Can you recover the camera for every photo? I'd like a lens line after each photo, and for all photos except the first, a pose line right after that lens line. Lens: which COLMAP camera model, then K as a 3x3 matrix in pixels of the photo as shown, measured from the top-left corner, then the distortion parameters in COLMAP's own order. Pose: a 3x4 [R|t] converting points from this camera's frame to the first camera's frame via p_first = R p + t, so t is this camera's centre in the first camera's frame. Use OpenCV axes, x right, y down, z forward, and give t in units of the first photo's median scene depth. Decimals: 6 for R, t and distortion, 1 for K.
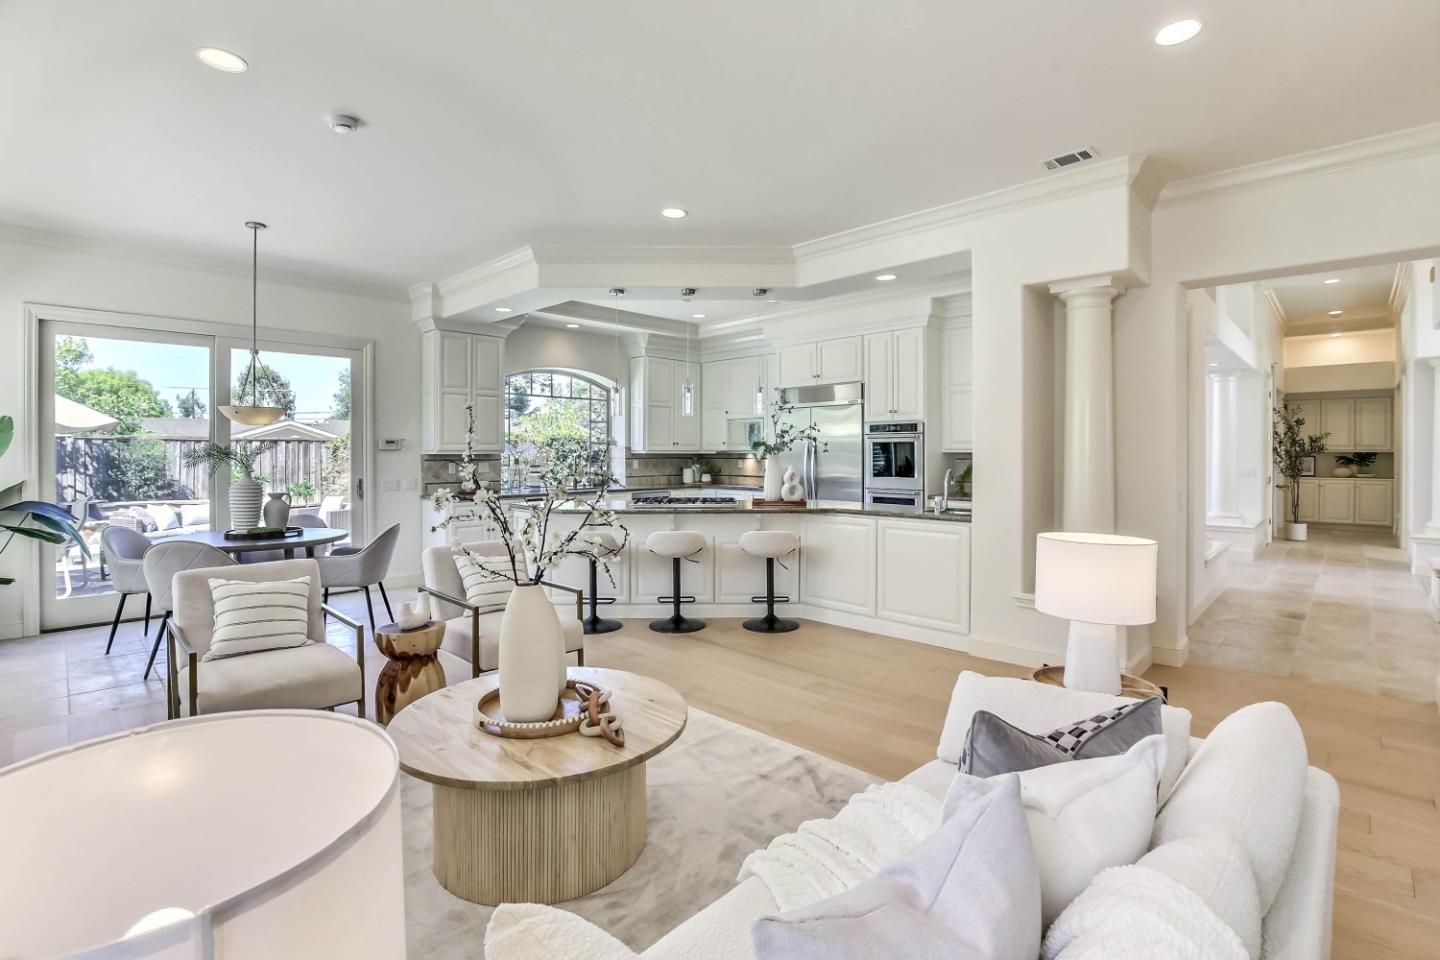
lens RADIAL K [[679.1, 0, 716.5], [0, 679.1, 457.2], [0, 0, 1]] dist [-0.032140, 0.004385]
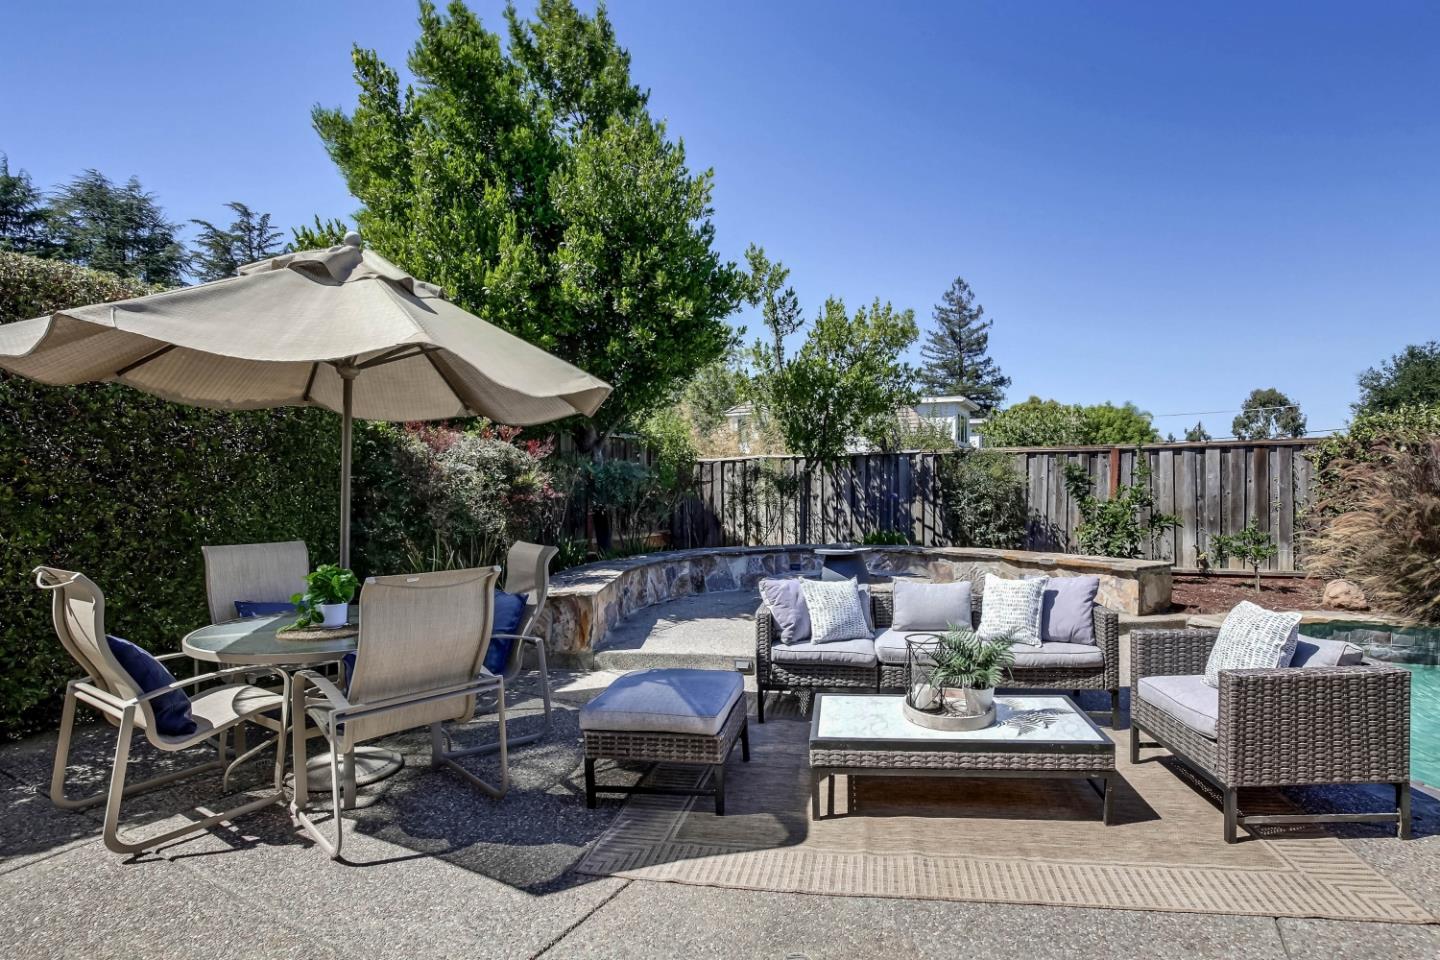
lens RADIAL K [[679.1, 0, 769.1], [0, 679.1, 491.6], [0, 0, 1]] dist [-0.032140, 0.004385]
pose [[0.322808, 0.005421, -0.946449, -0.436168], [-0.000692, 0.999985, 0.005491, 0.012120], [0.946464, -0.001117, 0.322806, 0.833302]]
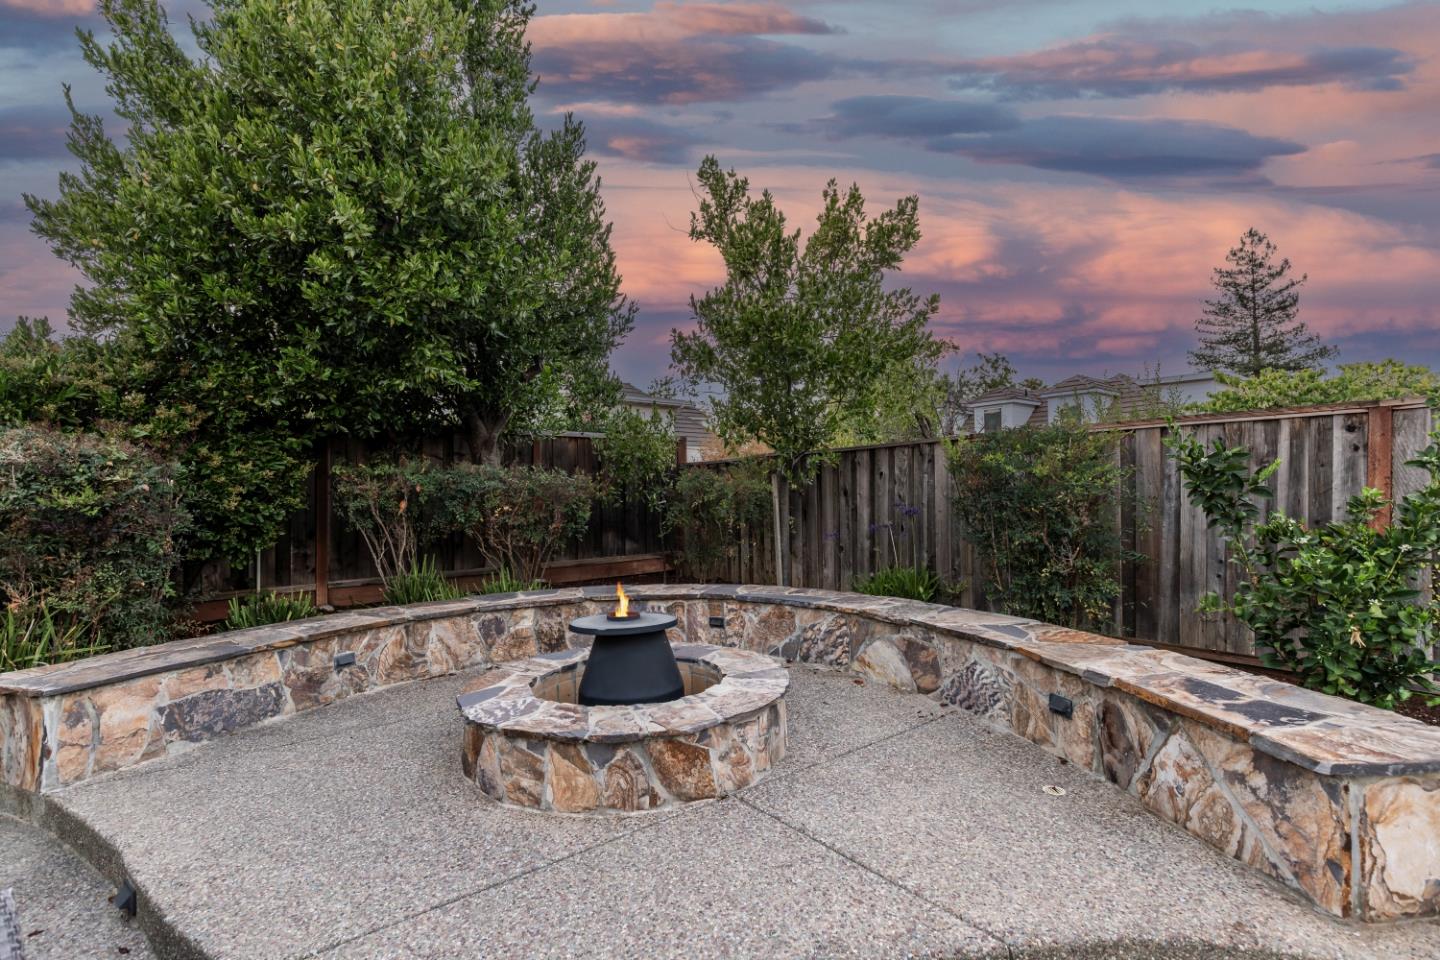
lens RADIAL K [[645.3, 0, 720.2], [0, 645.3, 480.4], [0, 0, 1]] dist [0.010866, -0.001264]
pose [[-0.103257, -0.019238, -0.994469, -0.728802], [0.005955, 0.999783, -0.019959, 0.004884], [0.994637, -0.007983, -0.103120, 1.230179]]
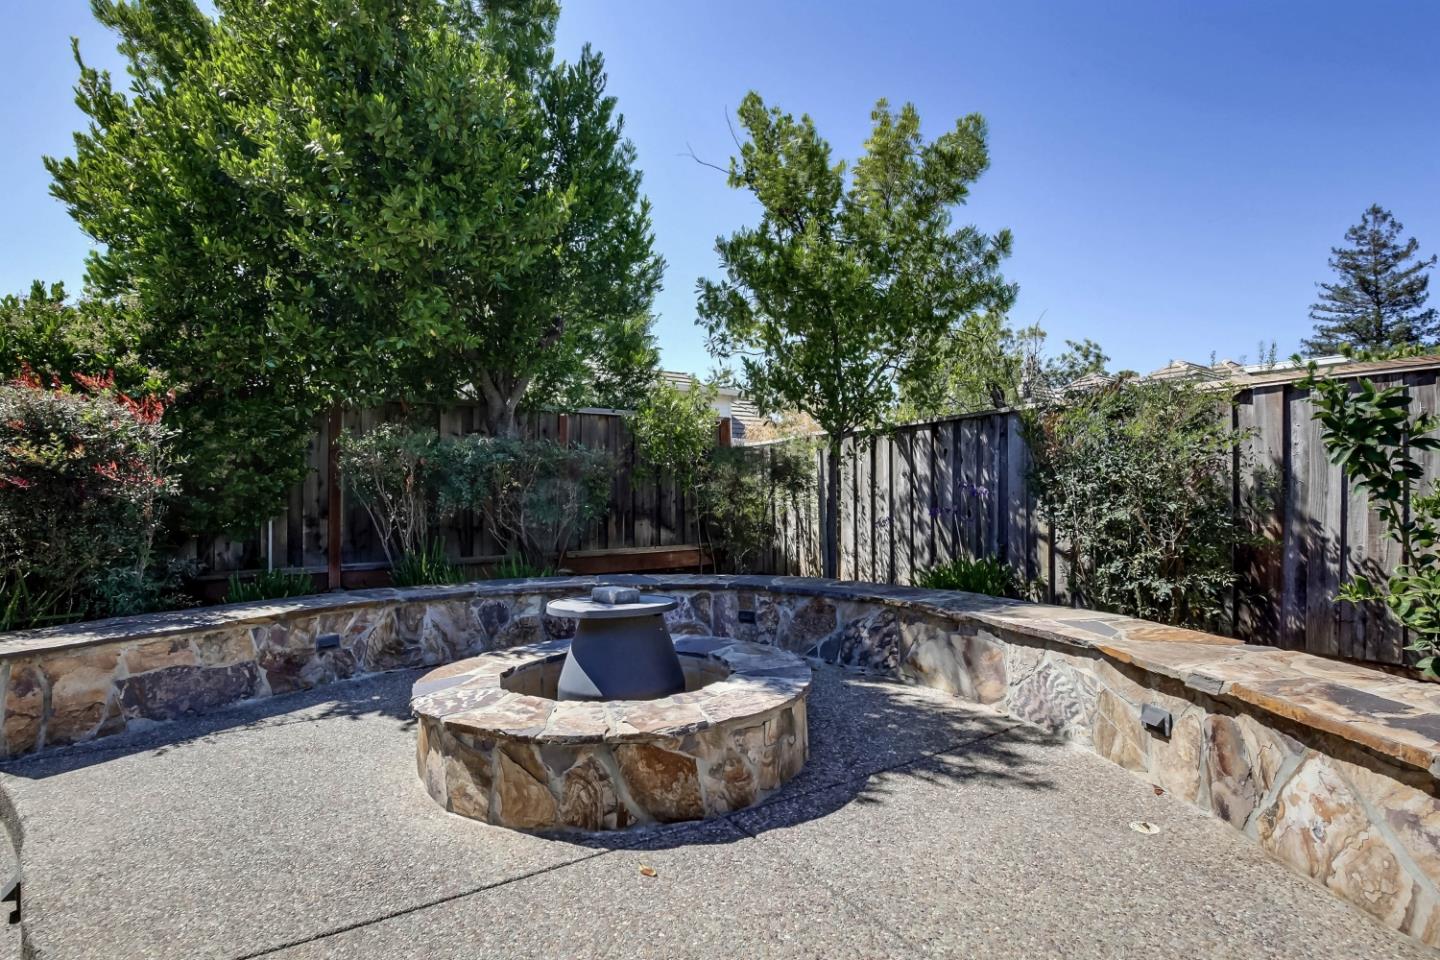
lens RADIAL K [[679.1, 0, 727.5], [0, 679.1, 486.5], [0, 0, 1]] dist [-0.032140, 0.004385]
pose [[-0.188768, -0.011809, -0.981951, -0.789418], [-0.003054, 0.999930, -0.011438, 0.027217], [0.982017, 0.000839, -0.188791, 1.252747]]
